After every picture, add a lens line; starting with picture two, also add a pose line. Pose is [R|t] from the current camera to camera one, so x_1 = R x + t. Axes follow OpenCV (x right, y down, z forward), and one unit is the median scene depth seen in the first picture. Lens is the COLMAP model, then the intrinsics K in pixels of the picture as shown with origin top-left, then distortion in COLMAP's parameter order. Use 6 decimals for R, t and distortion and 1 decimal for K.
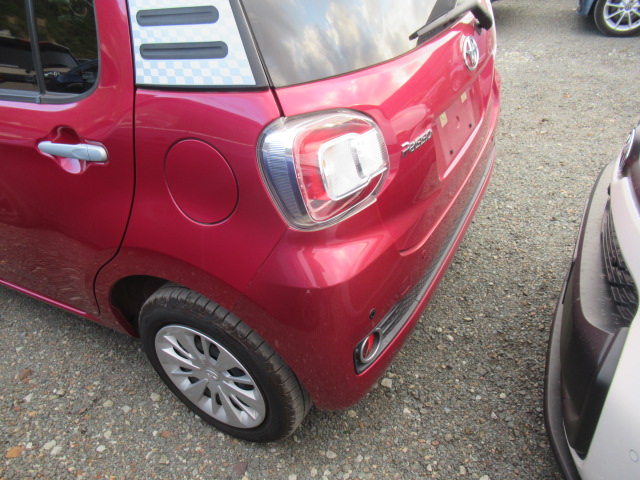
lens RADIAL K [[481.5, 0, 322.4], [0, 481.5, 241.7], [0, 0, 1]] dist [-0.011574, 0.006985]
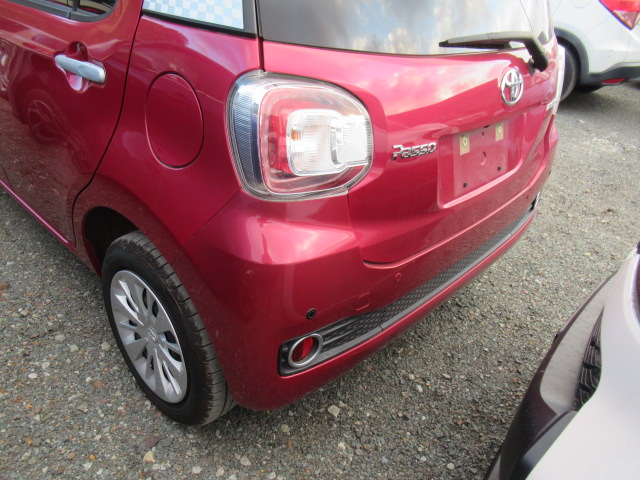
lens RADIAL K [[481.5, 0, 322.1], [0, 481.5, 242.0], [0, 0, 1]] dist [-0.011574, 0.006985]
pose [[0.949060, 0.290287, -0.122552, 0.143235], [-0.298330, 0.952991, -0.052980, 0.045394], [0.101412, 0.086842, 0.991047, 0.062812]]
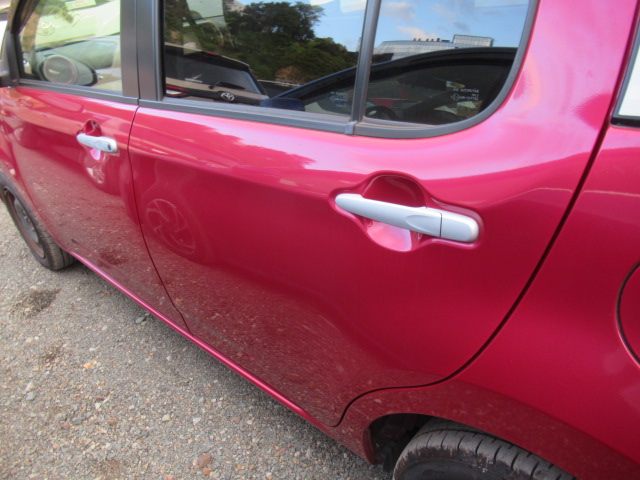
lens RADIAL K [[481.5, 0, 319.0], [0, 481.5, 242.1], [0, 0, 1]] dist [-0.011574, 0.006985]
pose [[0.969013, 0.111922, -0.220199, -0.361494], [-0.124560, 0.991221, -0.044327, -0.085858], [0.213304, 0.070381, 0.974447, 0.286196]]
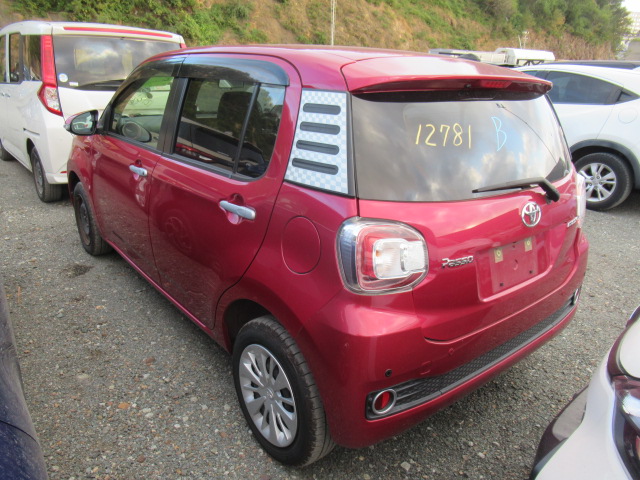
lens RADIAL K [[481.5, 0, 322.7], [0, 481.5, 238.8], [0, 0, 1]] dist [-0.011574, 0.006985]
pose [[0.917820, 0.247693, -0.310250, 0.188473], [-0.319465, 0.924760, -0.206786, 0.102420], [0.235687, 0.288906, 0.927893, -0.280569]]
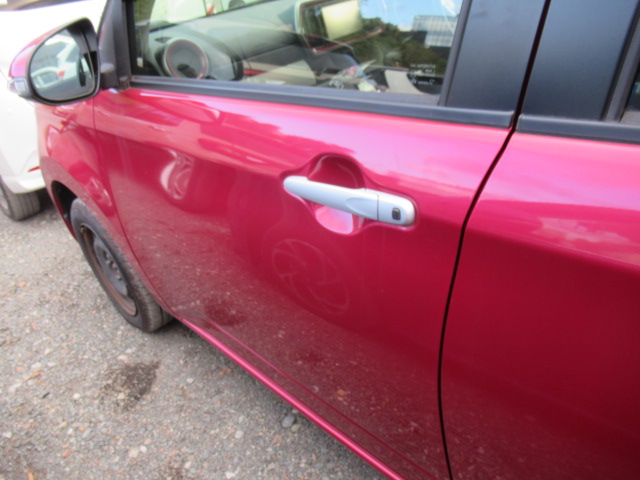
lens RADIAL K [[481.5, 0, 320.3], [0, 481.5, 242.9], [0, 0, 1]] dist [-0.011574, 0.006985]
pose [[0.960862, 0.110580, -0.253999, -0.868764], [-0.116136, 0.993209, -0.006937, -0.214758], [0.251507, 0.036164, 0.967180, 0.611184]]
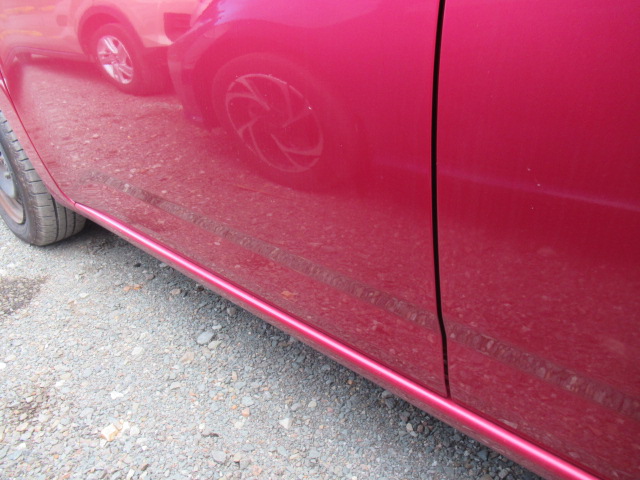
lens RADIAL K [[481.5, 0, 316.4], [0, 481.5, 246.2], [0, 0, 1]] dist [-0.011574, 0.006985]
pose [[0.971812, 0.153034, -0.179338, -0.860892], [-0.168540, 0.982869, -0.074590, 0.027334], [0.164851, 0.102713, 0.980956, 0.831330]]
